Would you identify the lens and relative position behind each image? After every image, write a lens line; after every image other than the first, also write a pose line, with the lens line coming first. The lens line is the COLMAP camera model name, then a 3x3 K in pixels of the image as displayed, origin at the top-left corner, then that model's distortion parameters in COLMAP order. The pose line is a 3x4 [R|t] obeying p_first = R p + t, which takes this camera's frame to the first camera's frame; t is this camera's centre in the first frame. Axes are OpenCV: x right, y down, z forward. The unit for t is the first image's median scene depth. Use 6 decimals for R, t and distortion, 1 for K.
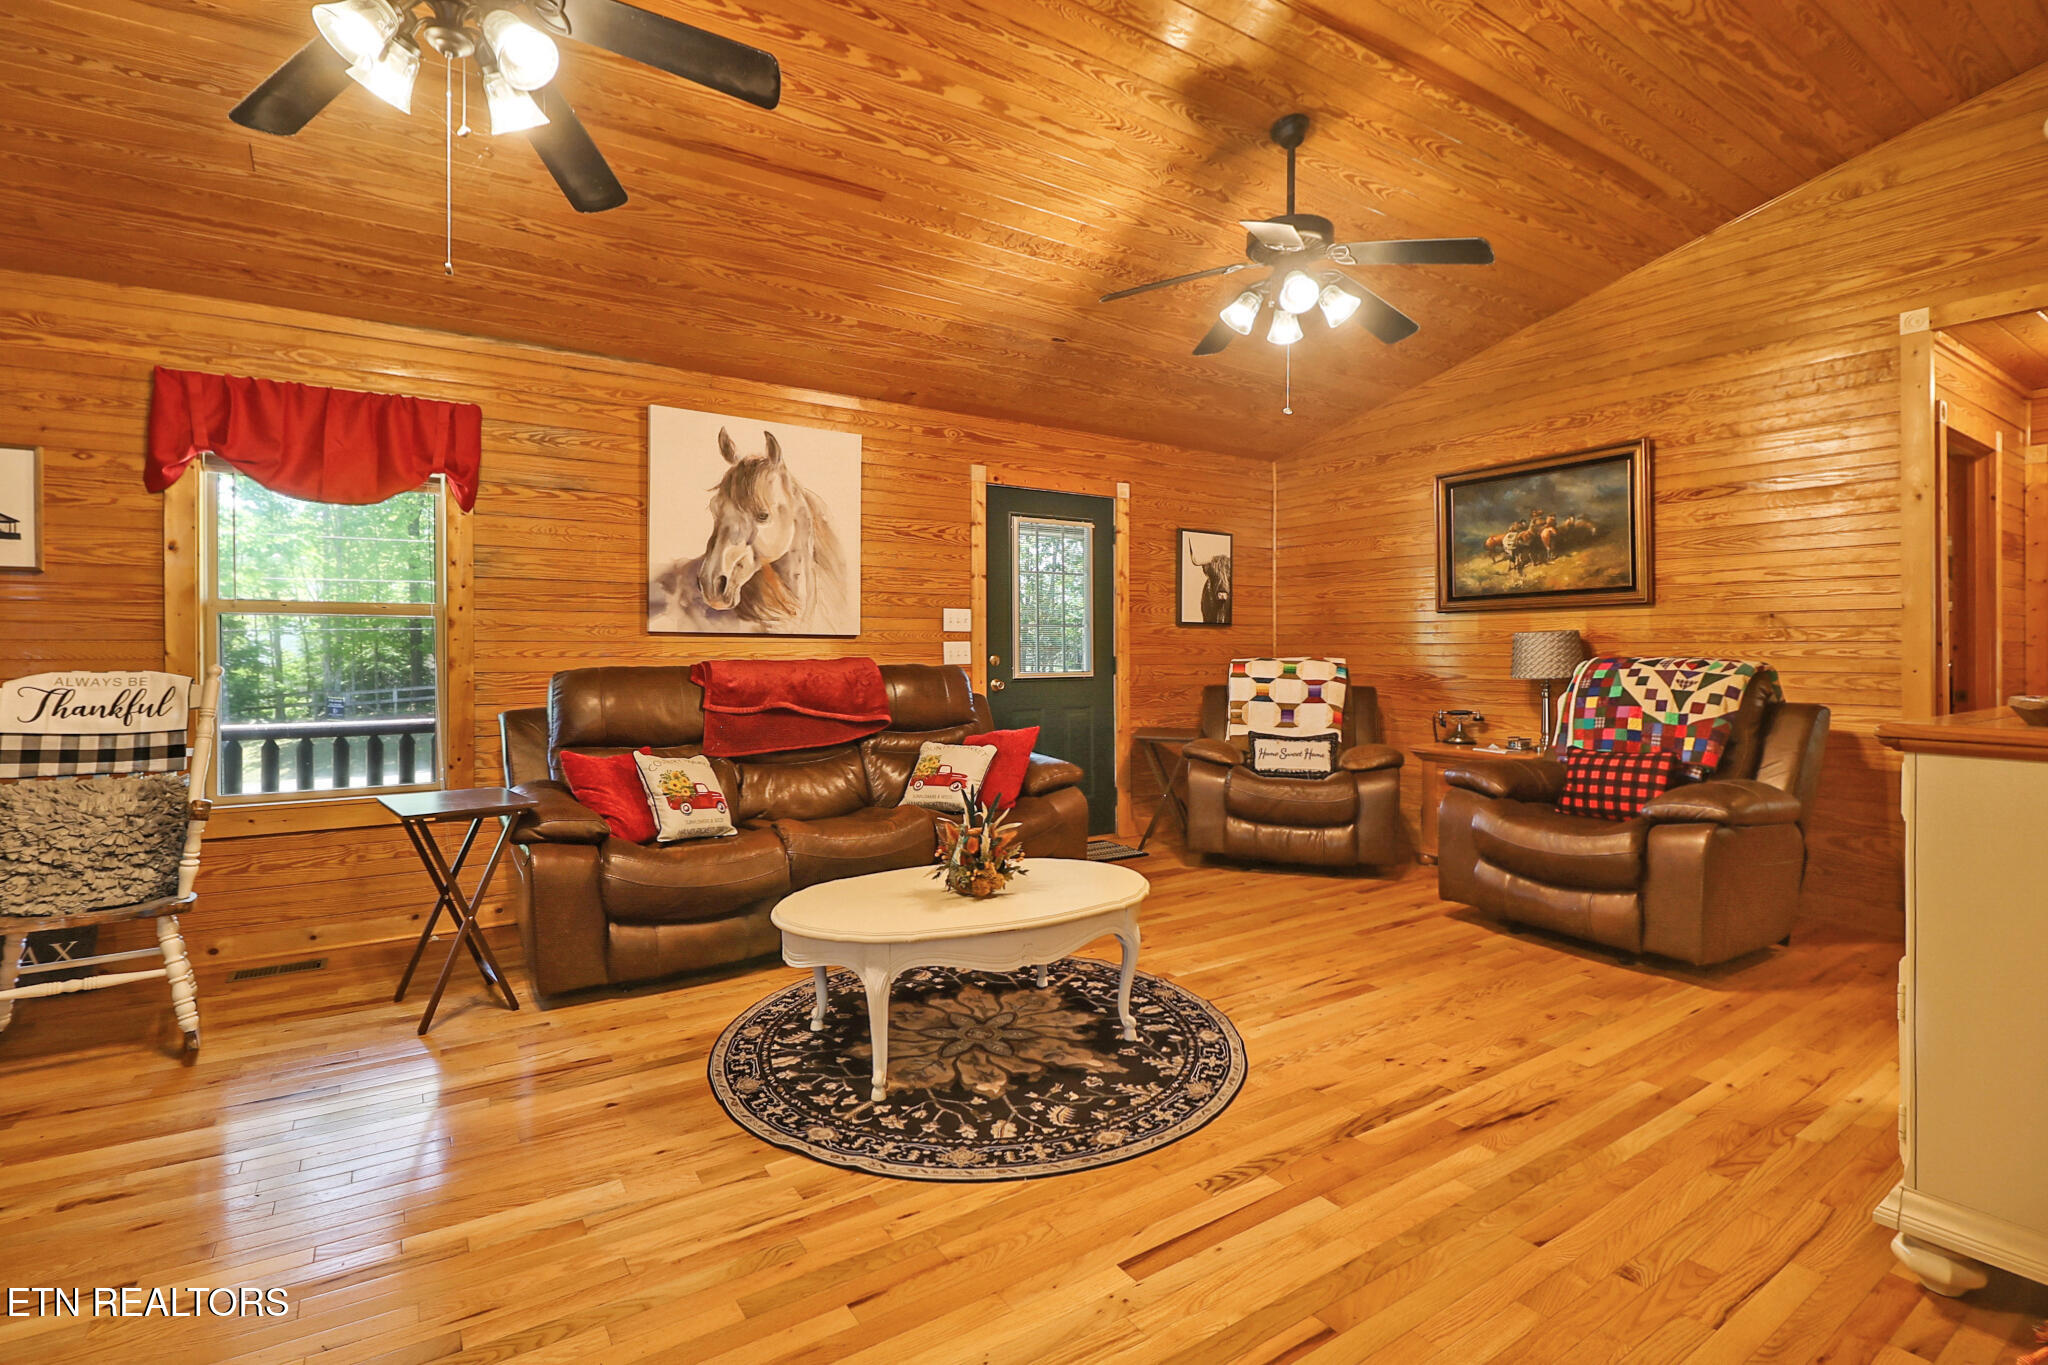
lens RADIAL K [[930.1, 0, 1002.4], [0, 930.1, 650.5], [0, 0, 1]] dist [0.001530, -0.019605]
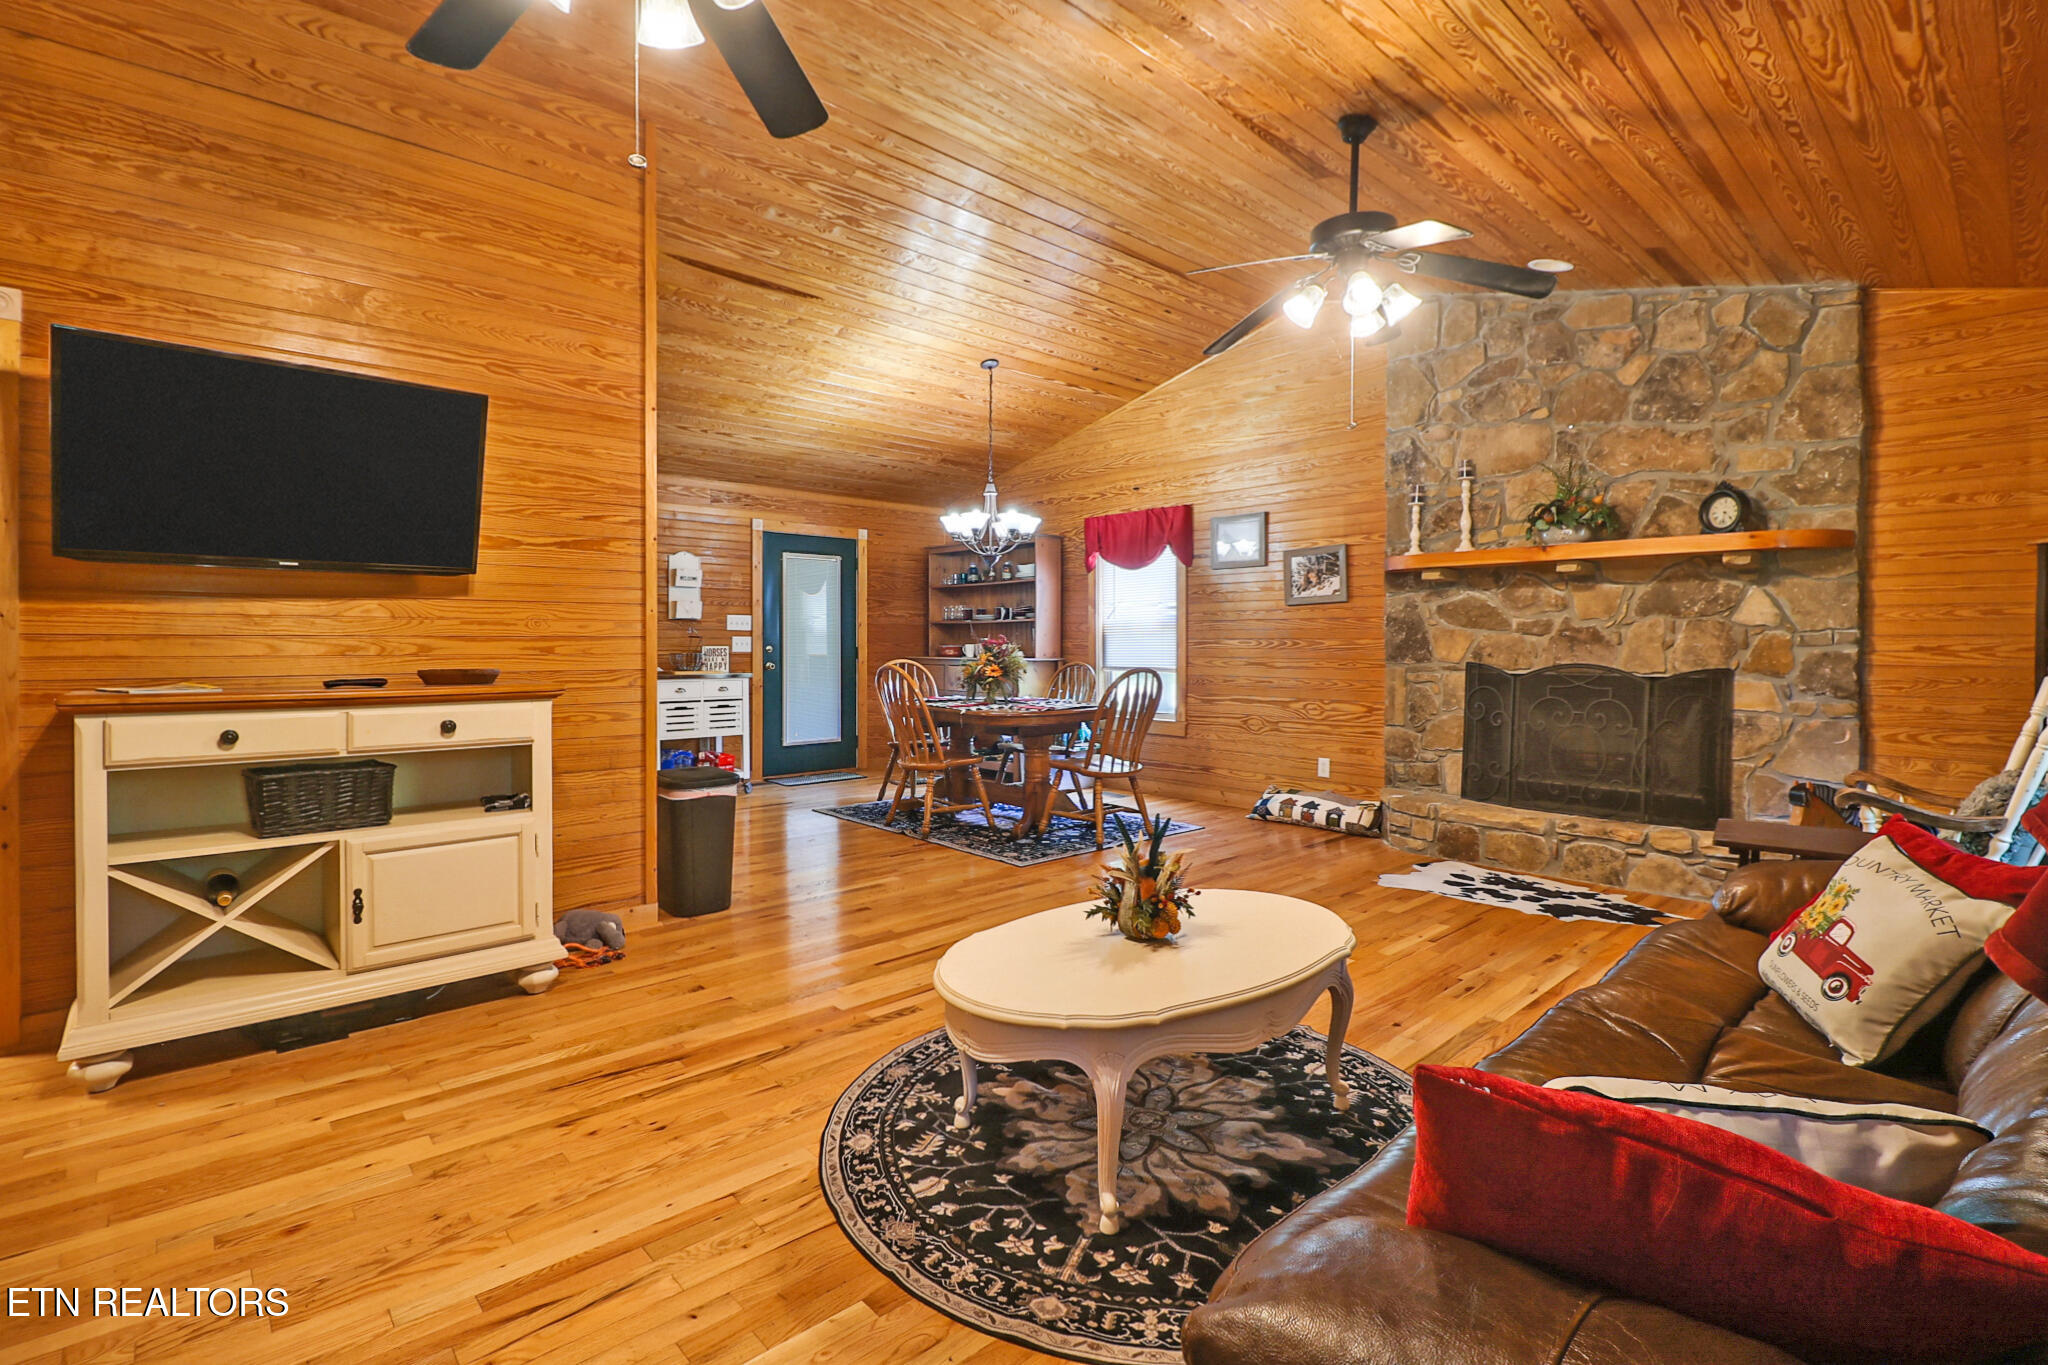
lens RADIAL K [[938.6, 0, 1011.2], [0, 938.6, 652.8], [0, 0, 1]] dist [0.009628, -0.021000]
pose [[-0.986567, 0.003466, -0.163323, 0.216018], [0.002127, 0.999963, 0.008377, -0.000688], [0.163346, 0.007917, -0.986537, 1.719149]]
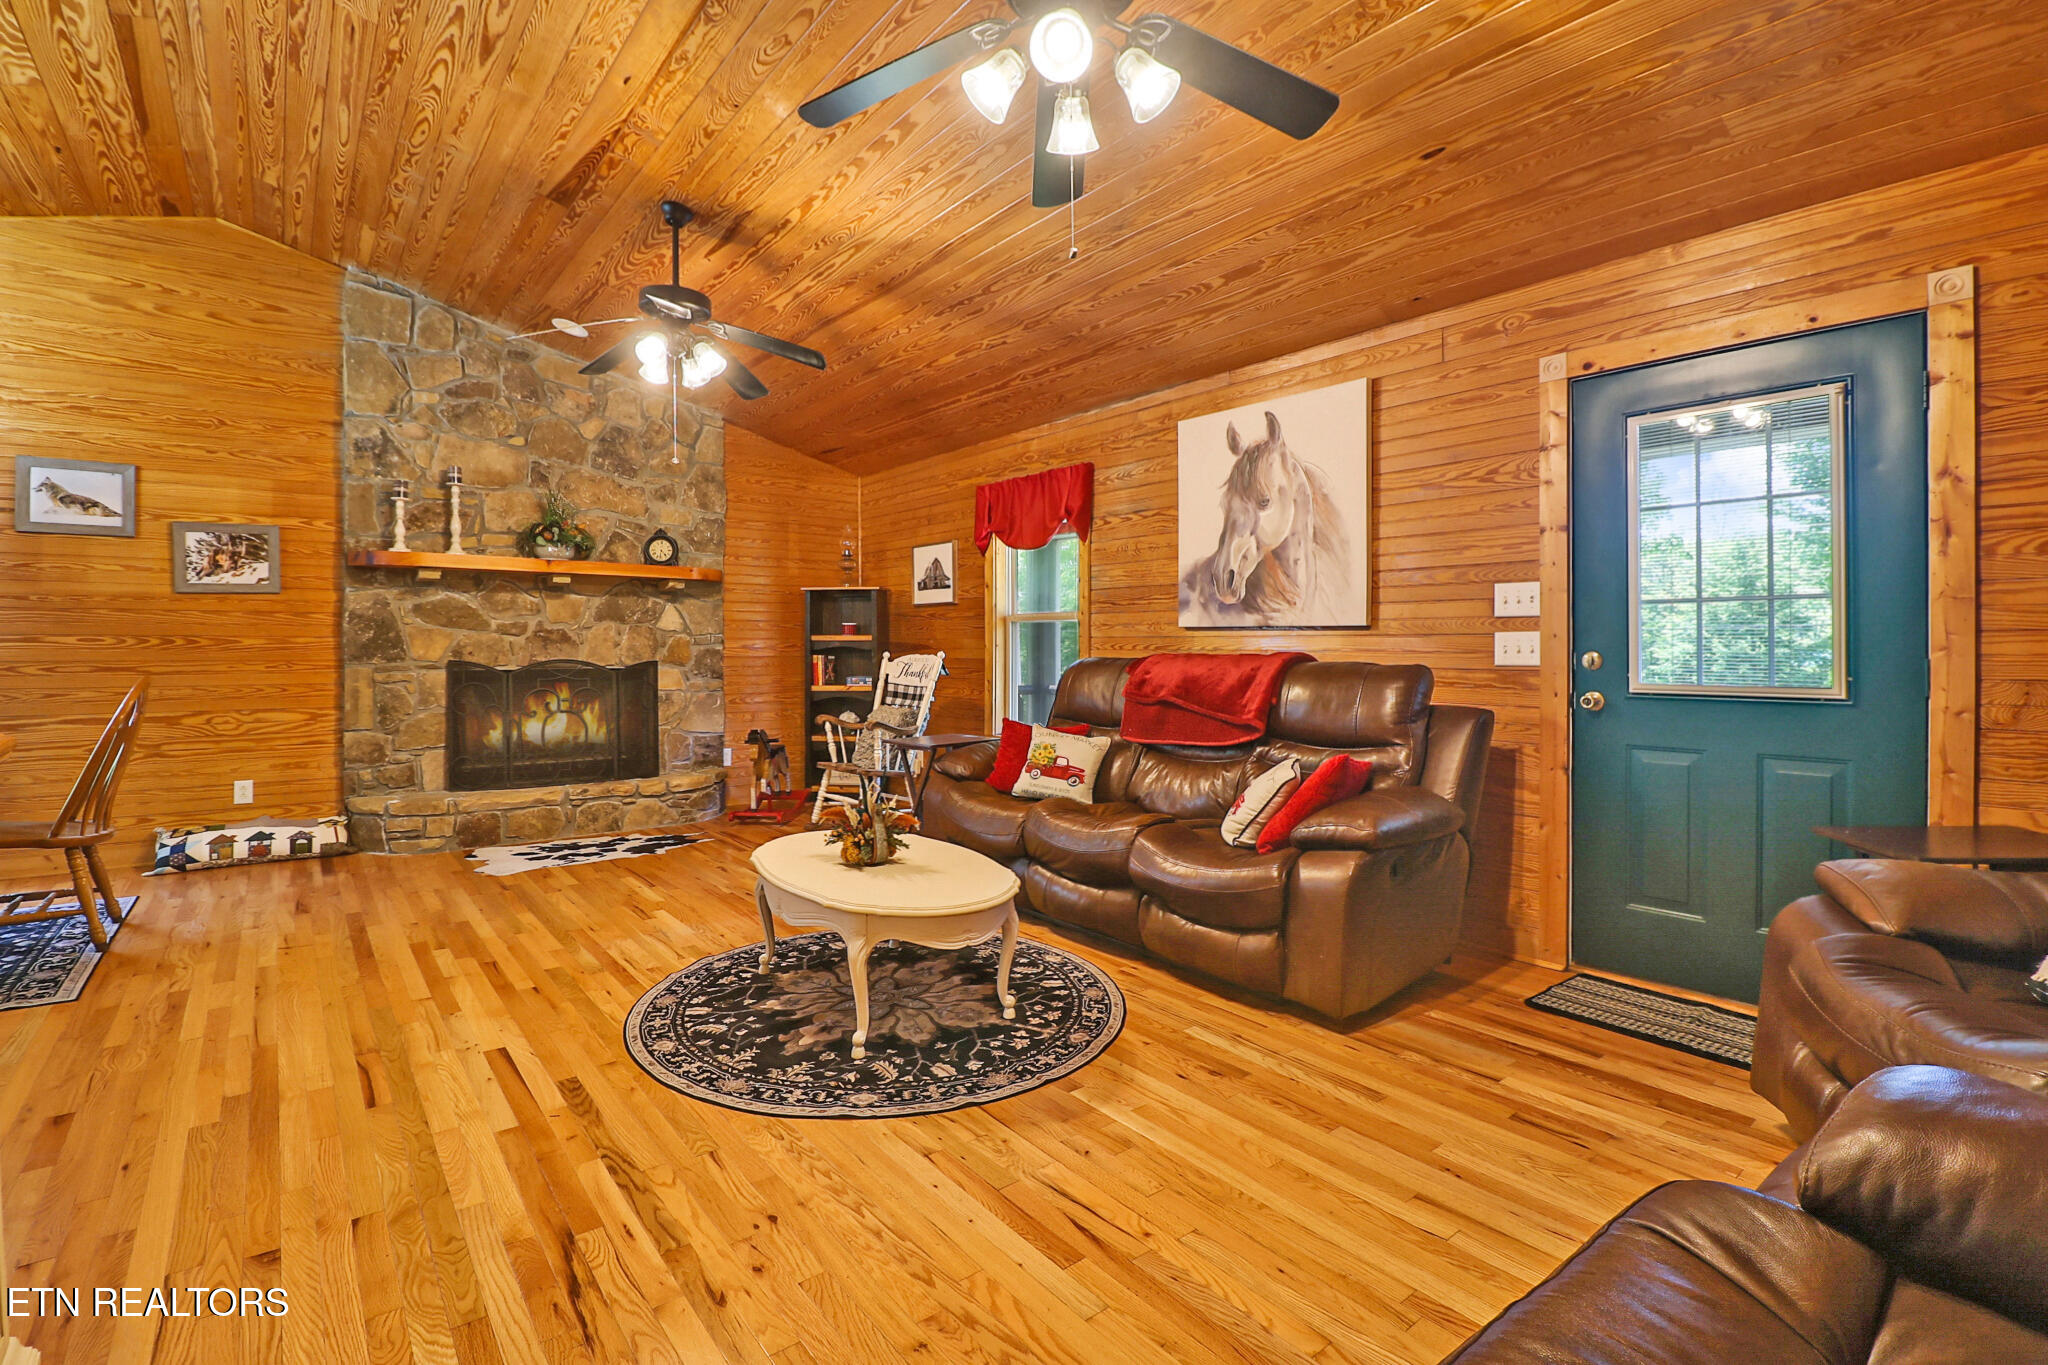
lens RADIAL K [[938.6, 0, 1011.2], [0, 938.6, 652.8], [0, 0, 1]] dist [0.009628, -0.021000]
pose [[0.095176, 0.010608, -0.995404, 1.040673], [-0.000935, 0.999944, 0.010567, -0.001847], [0.995460, -0.000075, 0.095181, 1.009710]]
